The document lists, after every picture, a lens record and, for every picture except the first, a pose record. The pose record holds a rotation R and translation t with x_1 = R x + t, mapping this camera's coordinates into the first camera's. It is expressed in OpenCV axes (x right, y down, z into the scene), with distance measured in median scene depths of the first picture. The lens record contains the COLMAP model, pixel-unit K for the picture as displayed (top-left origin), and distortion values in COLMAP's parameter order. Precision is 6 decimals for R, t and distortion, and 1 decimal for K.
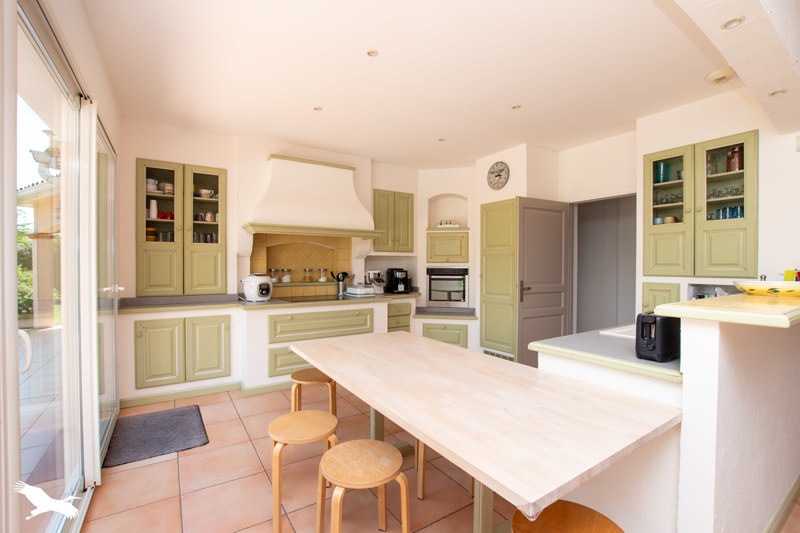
lens RADIAL K [[358.6, 0, 399.2], [0, 358.6, 267.7], [0, 0, 1]] dist [-0.016629, -0.000399]
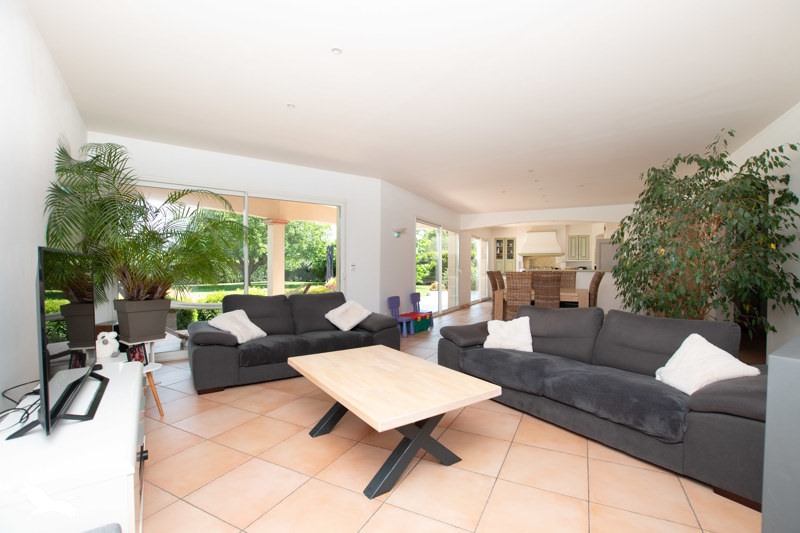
lens RADIAL K [[358.6, 0, 398.7], [0, 358.6, 268.2], [0, 0, 1]] dist [-0.016629, -0.000399]
pose [[0.481924, 0.000702, -0.876213, 2.039020], [-0.004524, 0.999988, -0.001687, 0.034528], [0.876201, 0.004777, 0.481922, -1.691343]]
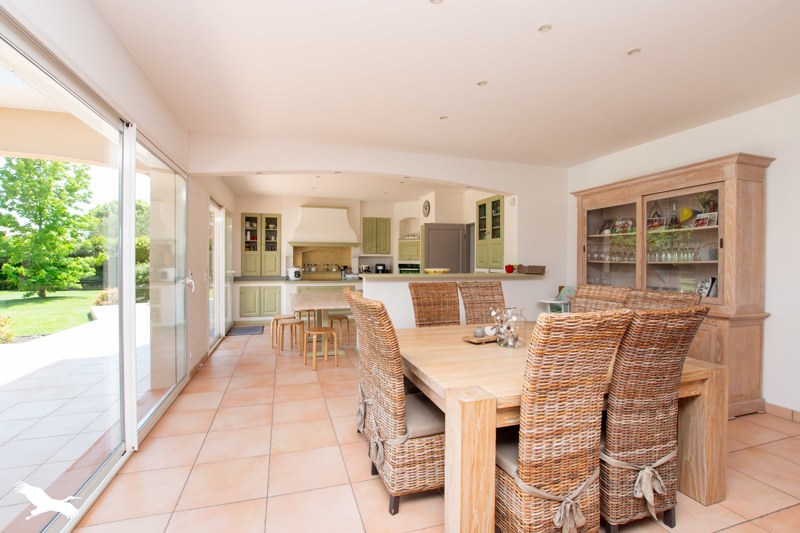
lens RADIAL K [[358.6, 0, 404.3], [0, 358.6, 262.2], [0, 0, 1]] dist [-0.016629, -0.000399]
pose [[0.962694, 0.002283, -0.270582, 0.739153], [-0.003056, 0.999992, -0.002437, -0.002148], [0.270574, 0.003173, 0.962694, -0.760036]]
